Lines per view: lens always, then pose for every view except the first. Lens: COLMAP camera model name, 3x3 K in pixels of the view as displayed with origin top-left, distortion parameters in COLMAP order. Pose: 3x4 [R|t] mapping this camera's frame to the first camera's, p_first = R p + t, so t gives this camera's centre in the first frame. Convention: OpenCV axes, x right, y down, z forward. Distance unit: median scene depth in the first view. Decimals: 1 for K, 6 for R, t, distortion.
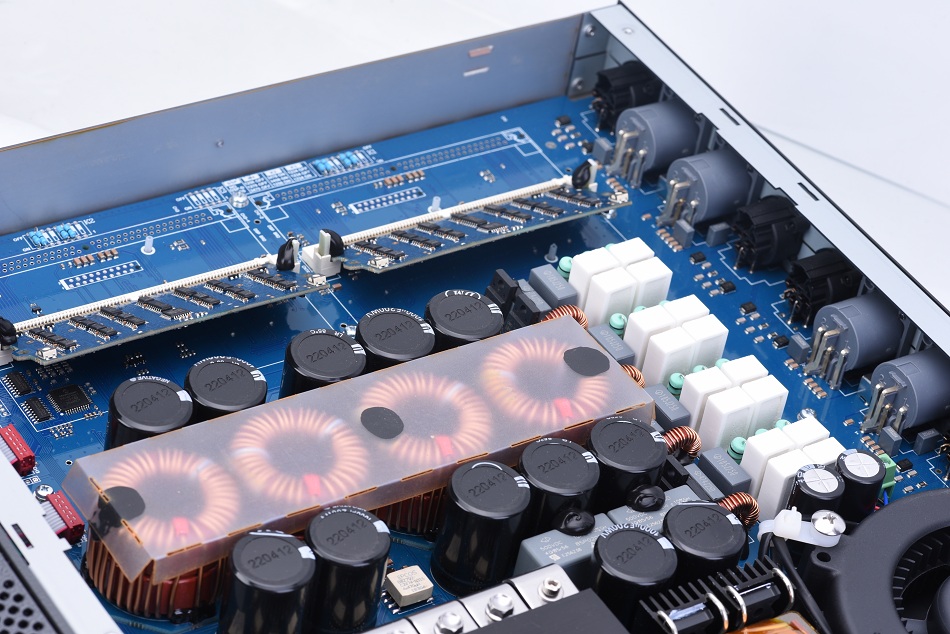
lens RADIAL K [[3034.7, 0, 475.0], [0, 3034.7, 317.0], [0, 0, 1]] dist [-0.244823, -0.394320]
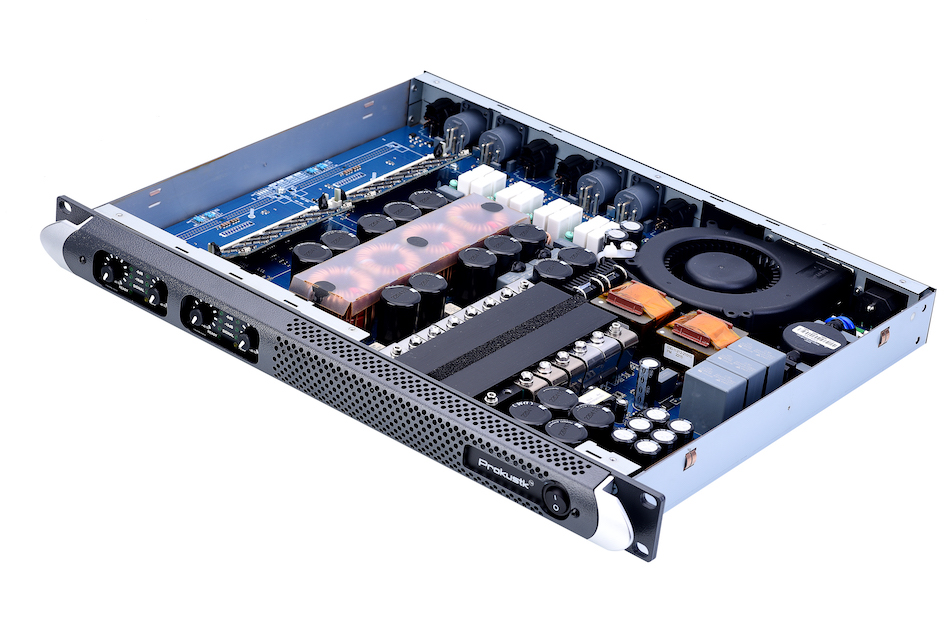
lens RADIAL K [[2849.9, 0, 475.0], [0, 2849.9, 317.0], [0, 0, 1]] dist [-0.370246, 0.075095]
pose [[0.950064, -0.207511, 0.233063, -0.414690], [0.237390, 0.965373, -0.108168, 0.275822], [-0.202546, 0.158093, 0.966427, -0.808100]]
